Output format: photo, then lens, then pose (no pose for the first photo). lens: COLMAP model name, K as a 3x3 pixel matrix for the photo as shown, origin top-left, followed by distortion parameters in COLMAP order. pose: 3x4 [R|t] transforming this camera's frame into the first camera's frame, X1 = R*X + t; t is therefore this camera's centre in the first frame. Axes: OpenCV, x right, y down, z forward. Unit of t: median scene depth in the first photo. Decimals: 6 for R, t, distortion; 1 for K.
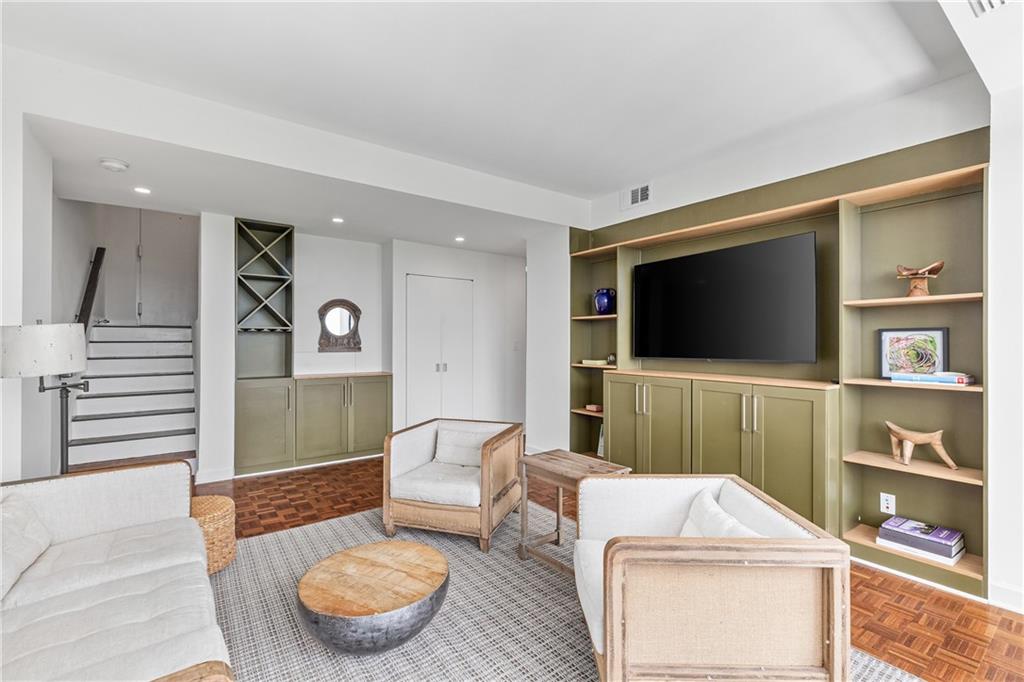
lens RADIAL K [[460.9, 0, 512.0], [0, 460.9, 341.0], [0, 0, 1]] dist [0.042645, 0.000187]
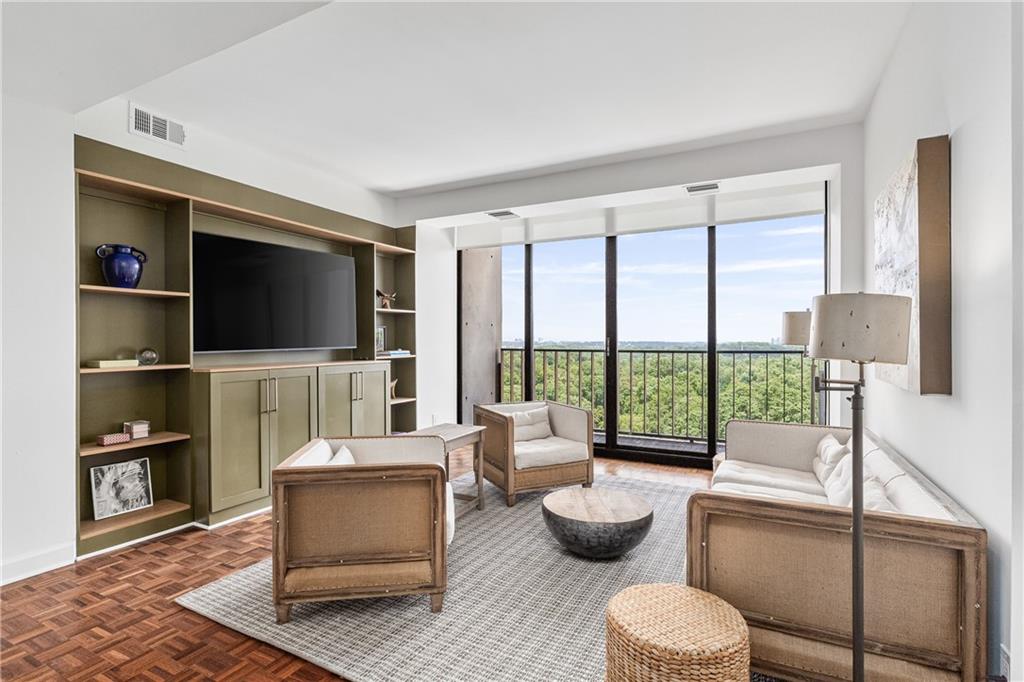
lens RADIAL K [[505.7, 0, 512.0], [0, 505.7, 341.0], [0, 0, 1]] dist [-0.002571, -0.000339]
pose [[-0.416153, -0.003178, 0.909289, -0.661224], [-0.000117, 0.999994, 0.003442, 0.013910], [-0.909295, 0.001326, -0.416150, 0.819235]]
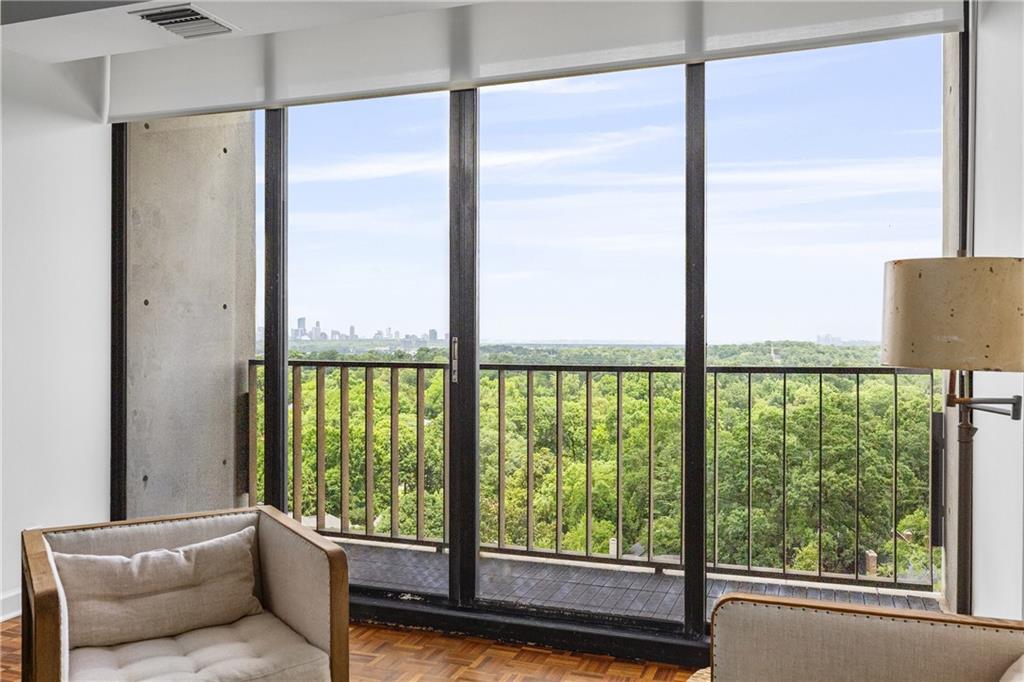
lens RADIAL K [[851.3, 0, 512.0], [0, 851.3, 341.0], [0, 0, 1]] dist [0.005868, 0.002698]
pose [[-0.531031, -0.005668, 0.847333, -0.403766], [-0.001615, 0.999983, 0.005677, 0.009609], [-0.847351, 0.001647, -0.531031, 0.514952]]
